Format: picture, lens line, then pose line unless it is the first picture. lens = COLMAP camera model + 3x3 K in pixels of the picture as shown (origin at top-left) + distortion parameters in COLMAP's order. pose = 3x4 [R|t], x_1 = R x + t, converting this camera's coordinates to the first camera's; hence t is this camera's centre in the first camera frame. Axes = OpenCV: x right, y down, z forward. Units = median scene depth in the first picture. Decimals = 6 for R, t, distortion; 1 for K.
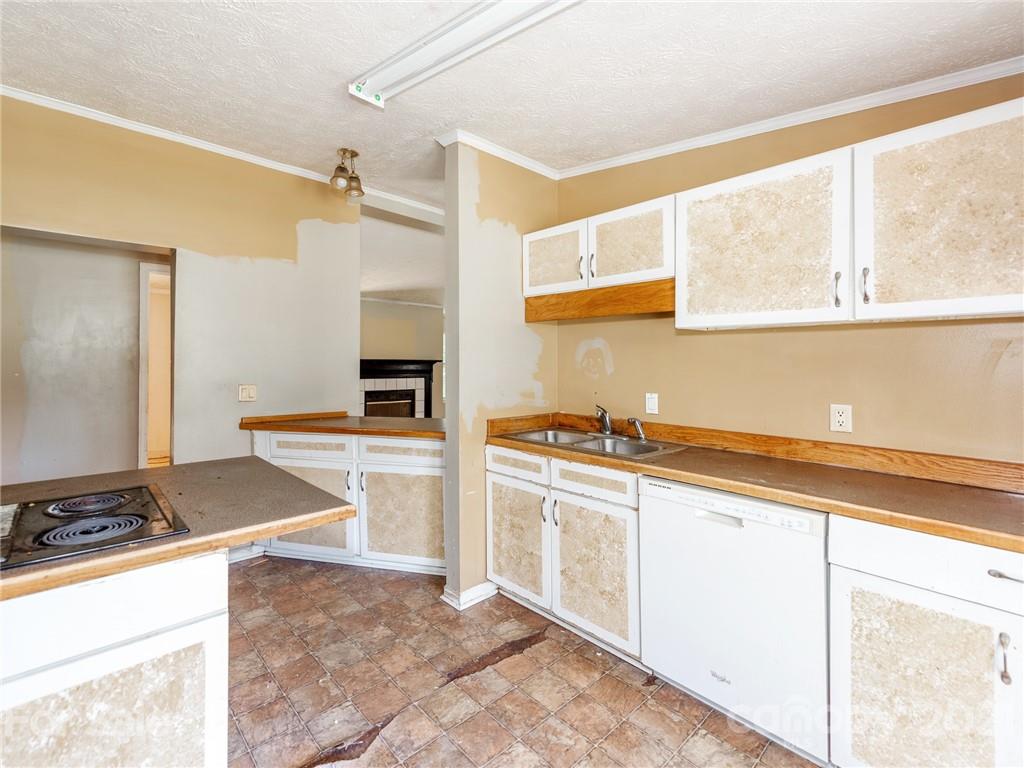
lens RADIAL K [[455.1, 0, 449.8], [0, 455.1, 366.8], [0, 0, 1]] dist [0.012511, -0.001752]
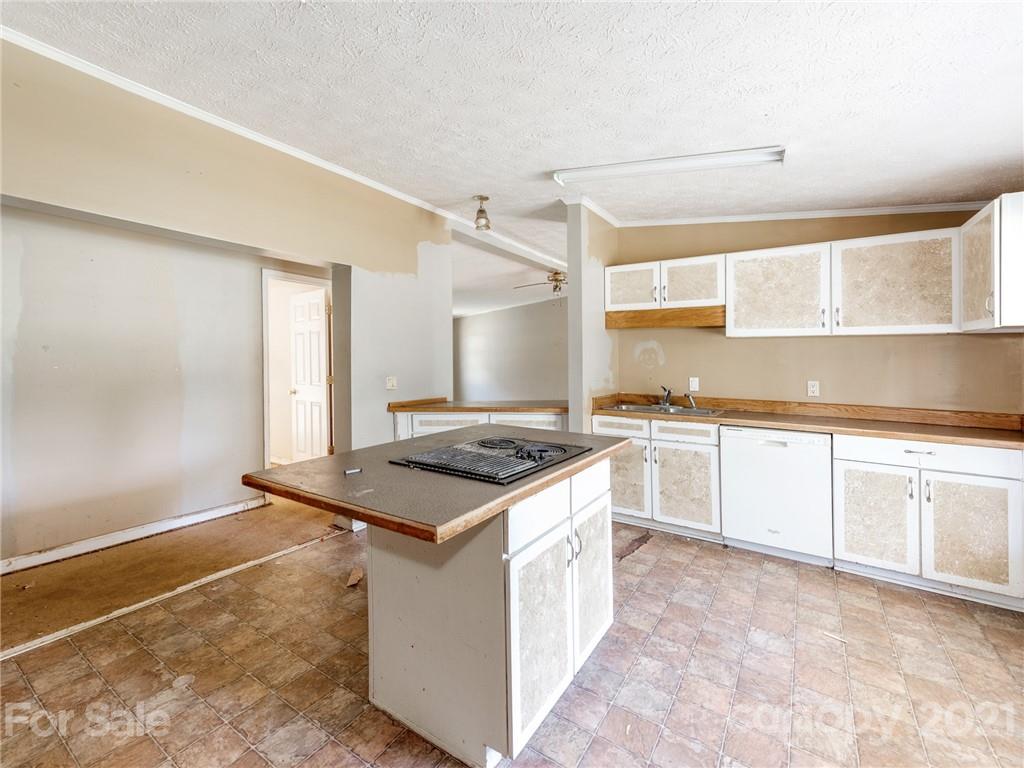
lens RADIAL K [[455.1, 0, 469.0], [0, 455.1, 362.6], [0, 0, 1]] dist [0.012511, -0.001752]
pose [[0.969291, -0.004669, 0.245871, -0.775006], [0.004009, 0.999987, 0.003187, 0.000059], [-0.245883, -0.002104, 0.969297, -0.347160]]
